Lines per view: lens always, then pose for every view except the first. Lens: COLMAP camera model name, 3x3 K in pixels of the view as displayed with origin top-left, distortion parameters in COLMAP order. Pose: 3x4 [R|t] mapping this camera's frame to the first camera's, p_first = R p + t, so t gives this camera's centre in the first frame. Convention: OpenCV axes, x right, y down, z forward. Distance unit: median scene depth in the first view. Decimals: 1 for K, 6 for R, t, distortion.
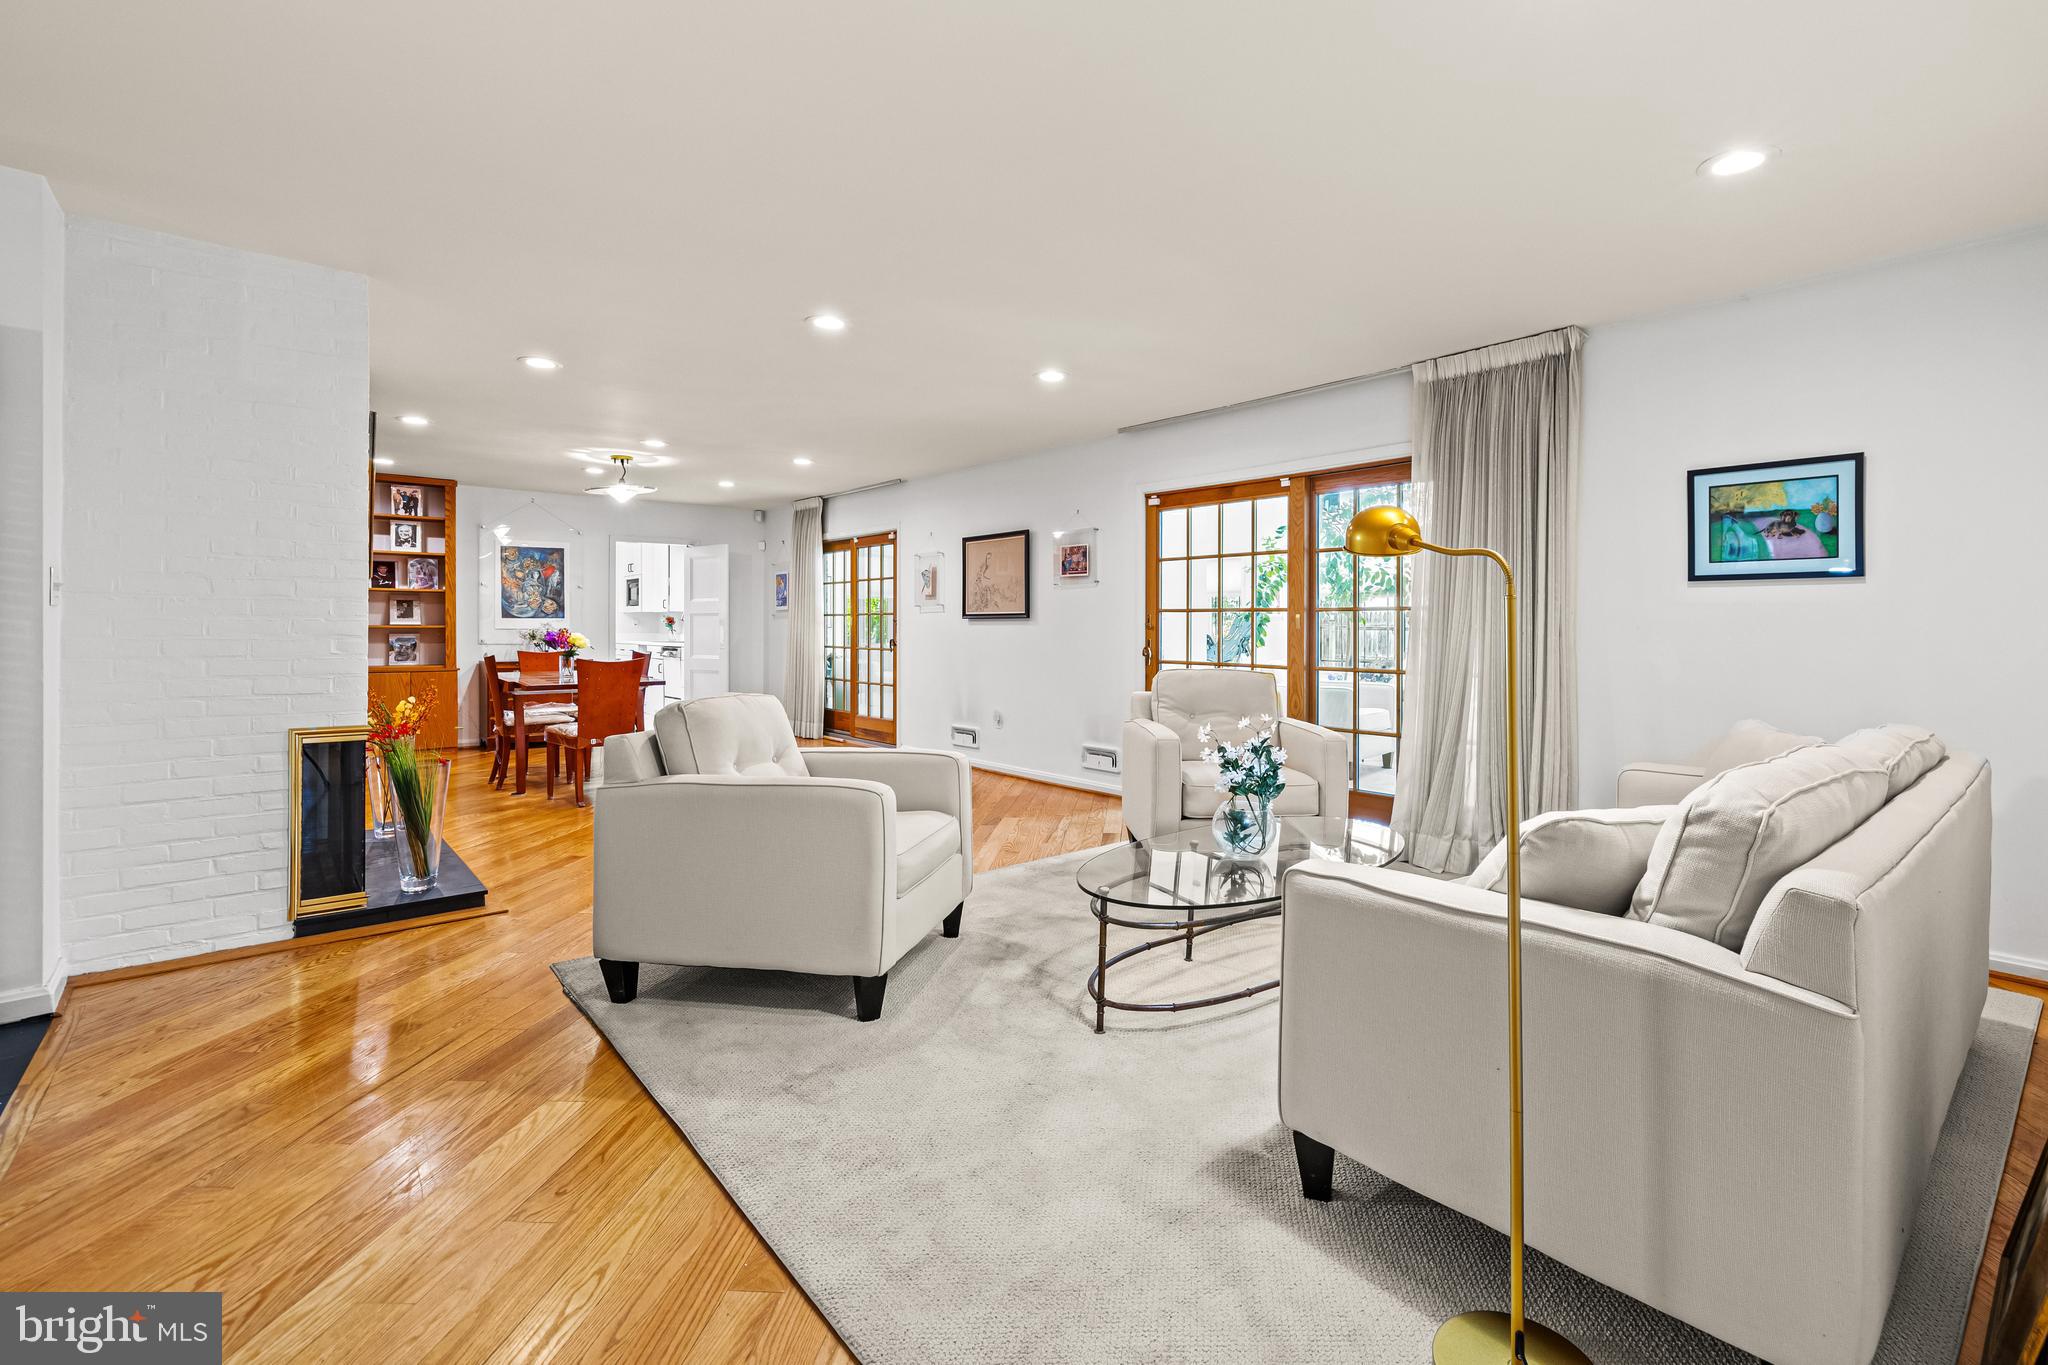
lens RADIAL K [[867.3, 0, 1072.2], [0, 867.3, 644.0], [0, 0, 1]] dist [0.000316, 0.001459]
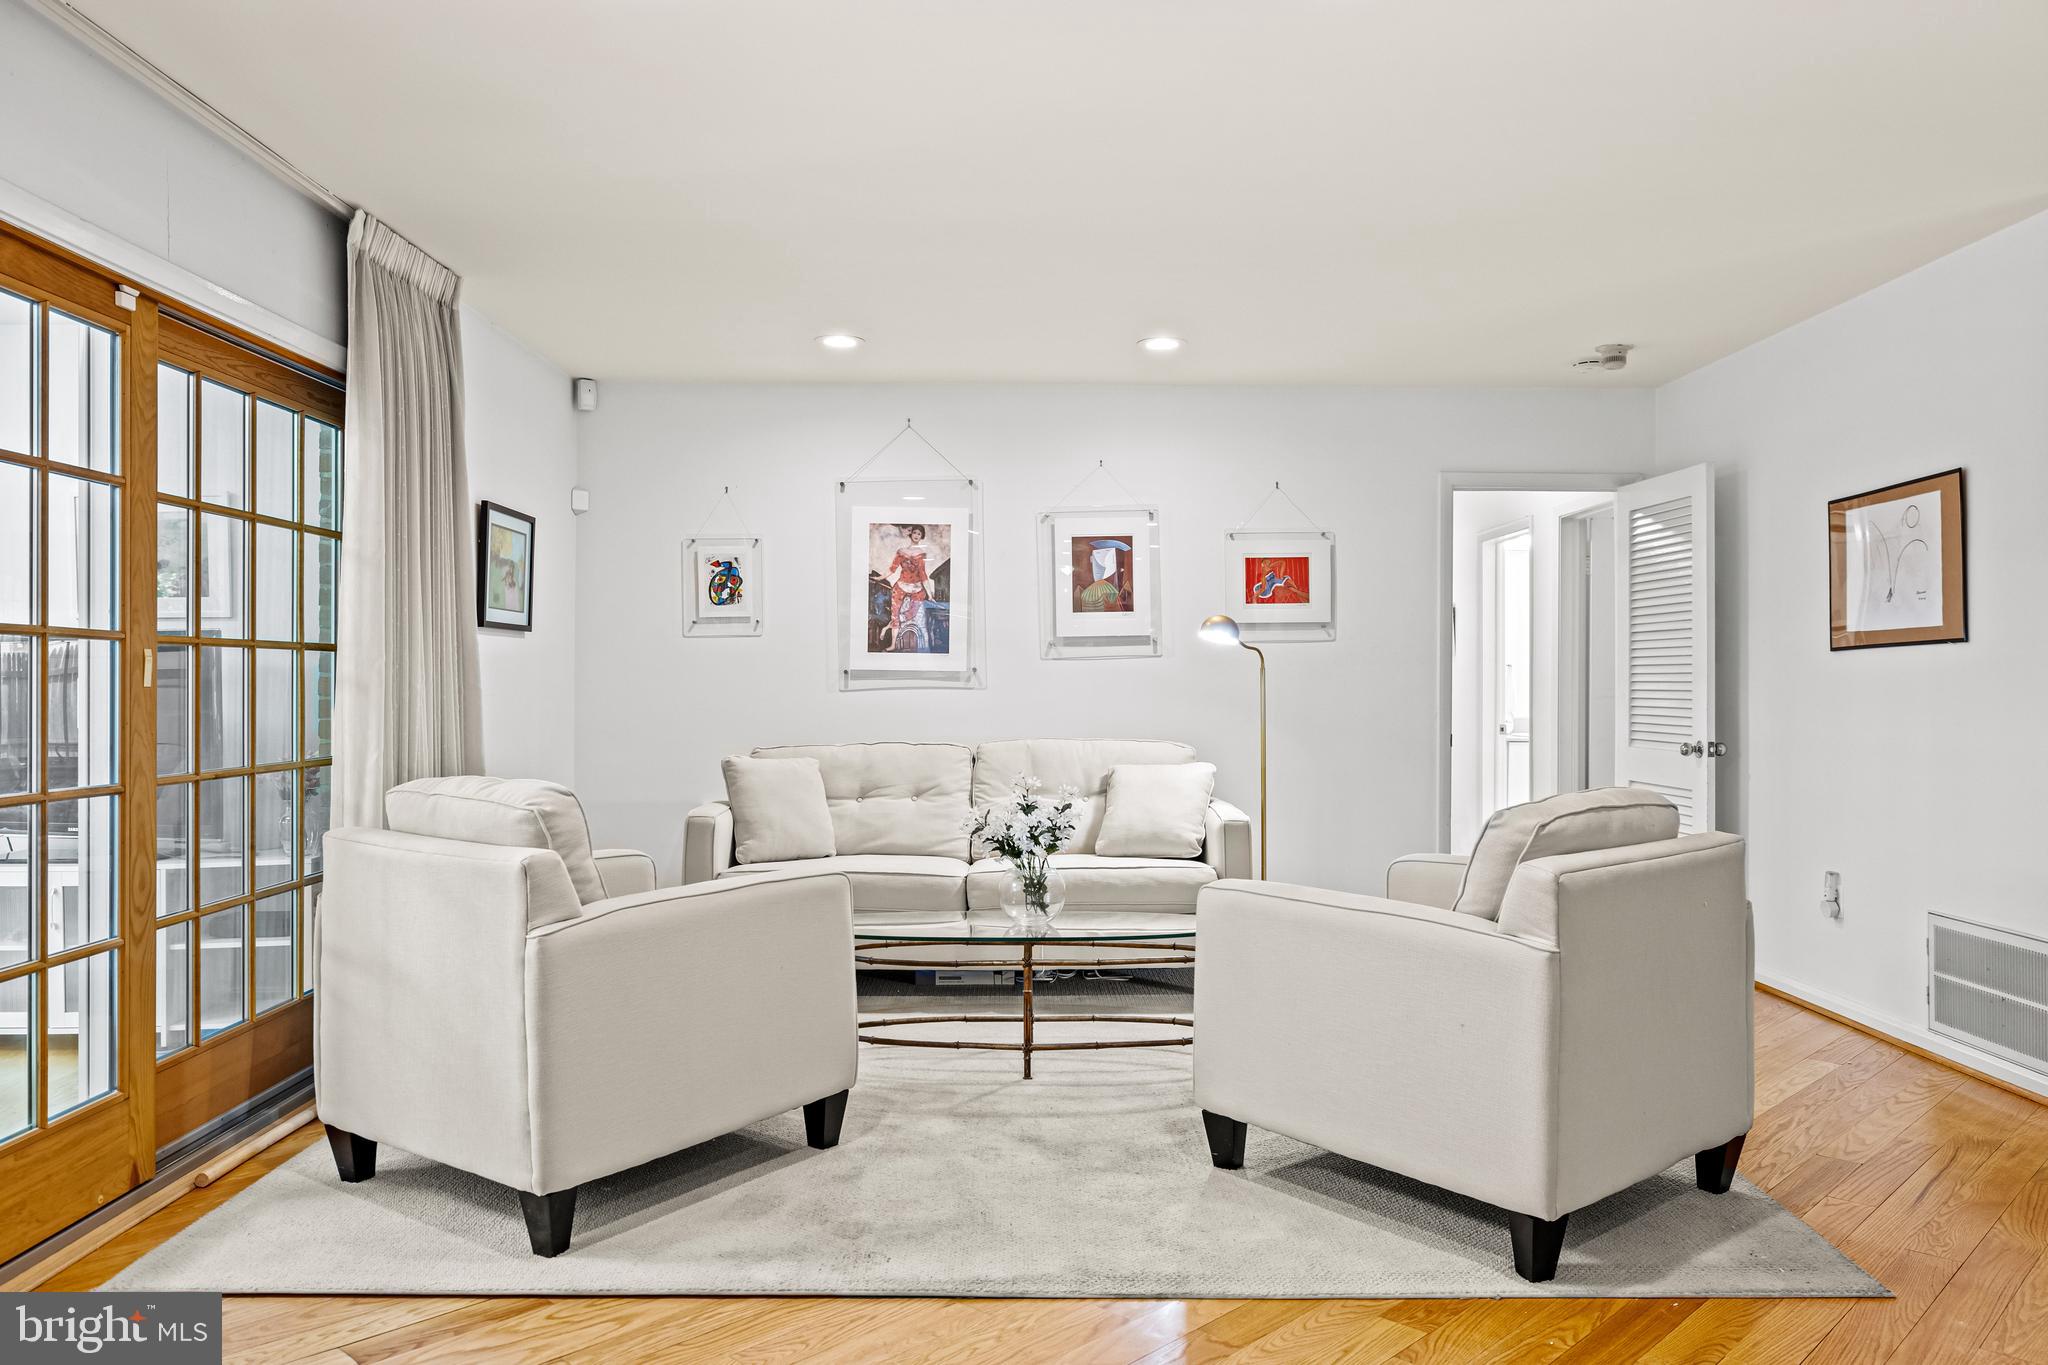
lens RADIAL K [[1463.5, 0, 1025.8], [0, 1463.5, 681.2], [0, 0, 1]] dist [0.003158, 0.006498]
pose [[-0.741292, -0.003213, 0.671175, -0.412082], [0.013353, 0.999720, 0.019533, -0.024356], [-0.671050, 0.023442, -0.741041, 1.062083]]
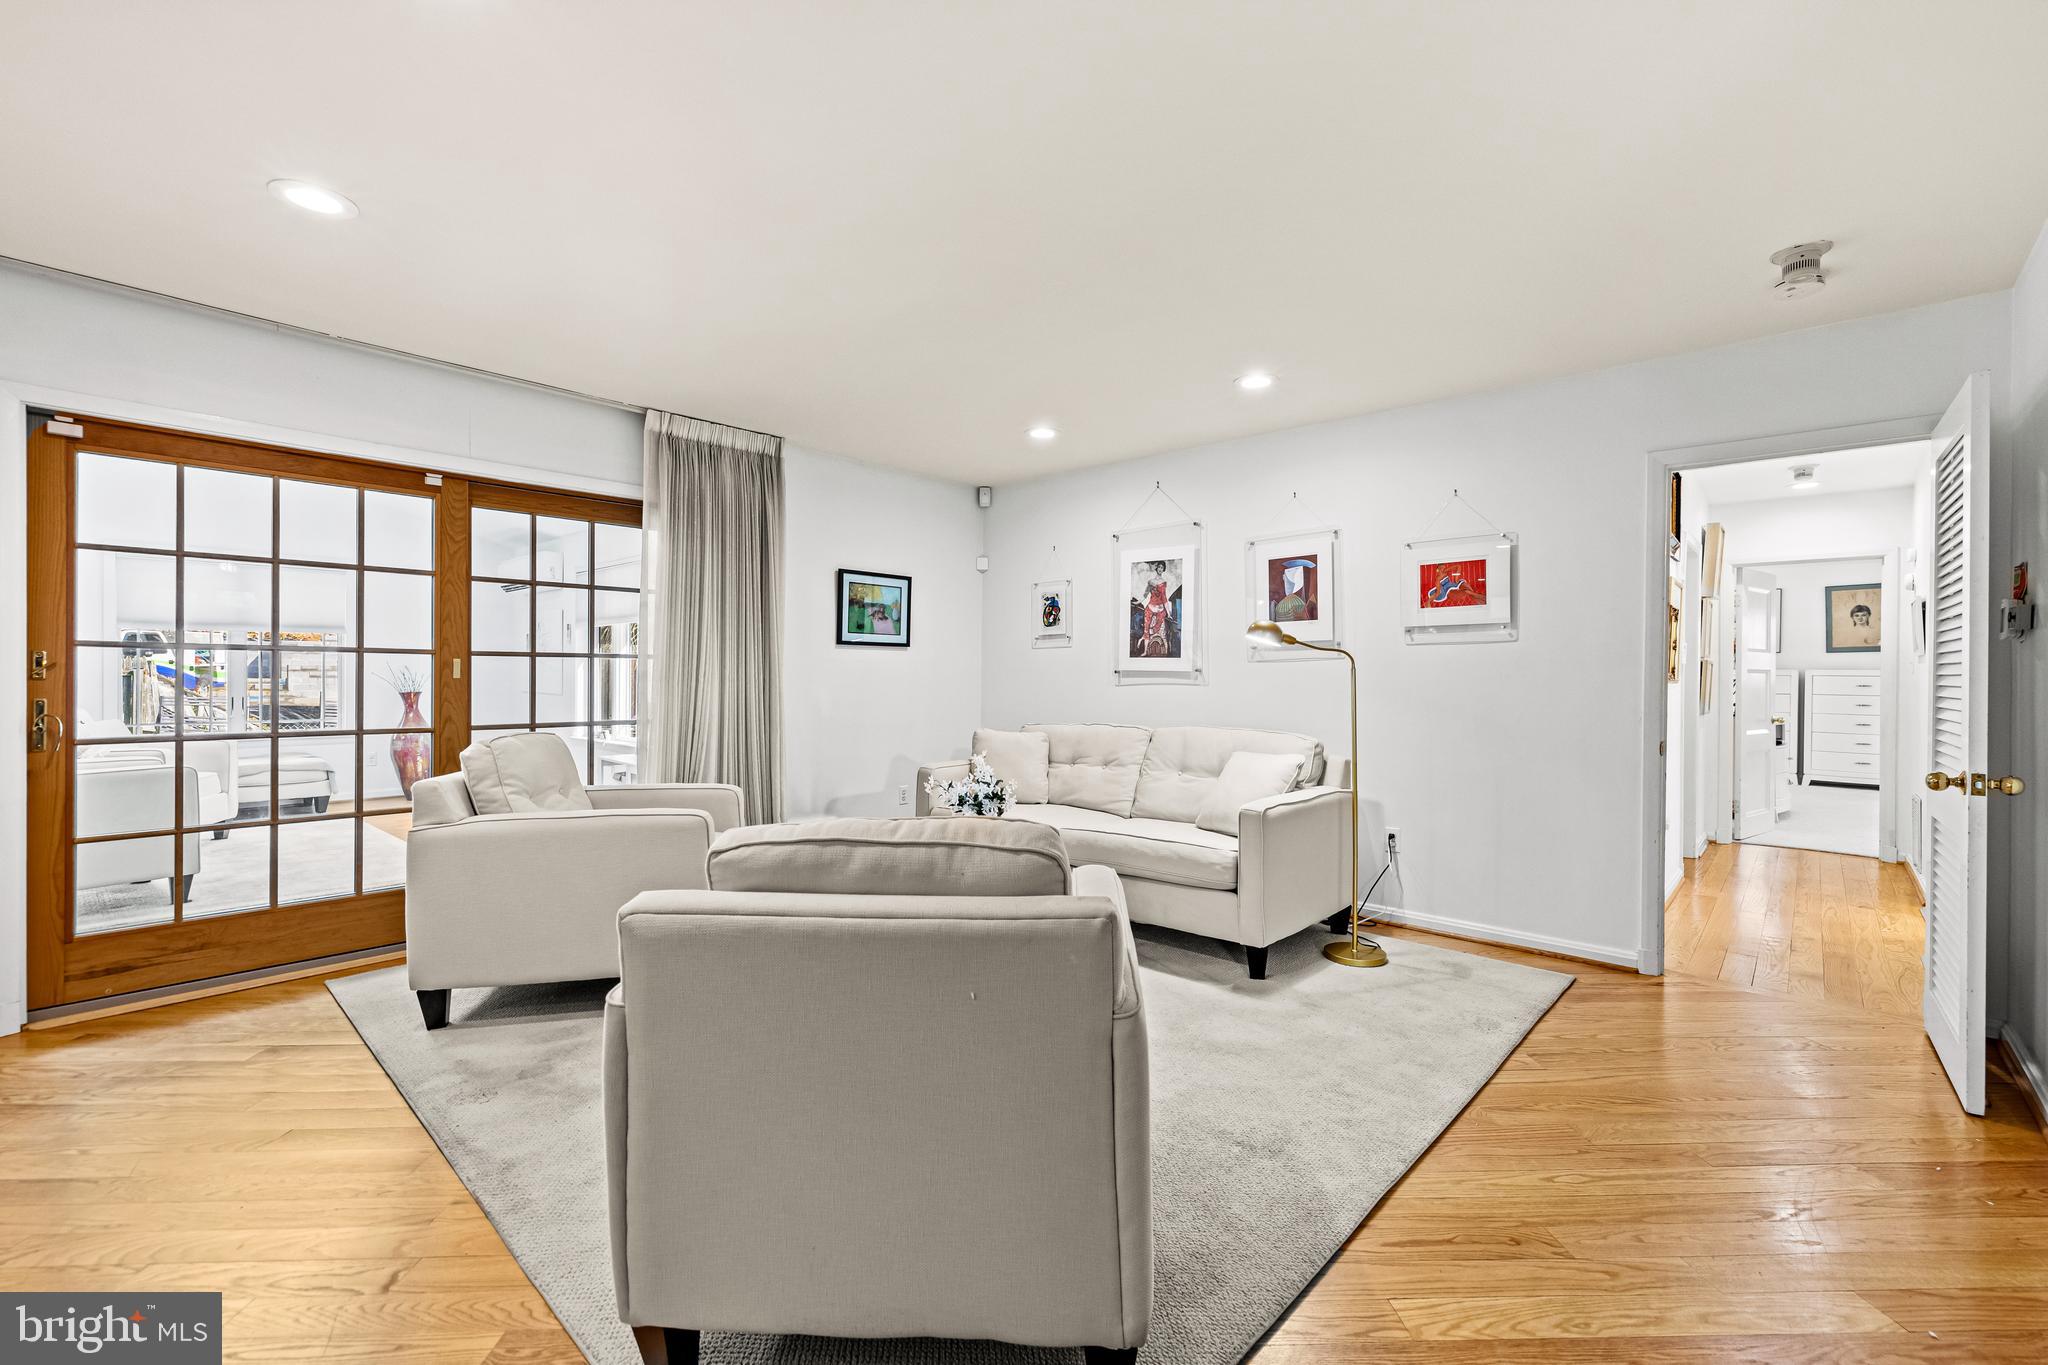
lens RADIAL K [[867.3, 0, 1024.4], [0, 867.3, 675.8], [0, 0, 1]] dist [0.000316, 0.001459]
pose [[-0.078311, -0.003184, 0.996924, -0.463891], [0.016178, 0.999859, 0.004464, -0.012892], [-0.996798, 0.016478, -0.078248, 0.489737]]
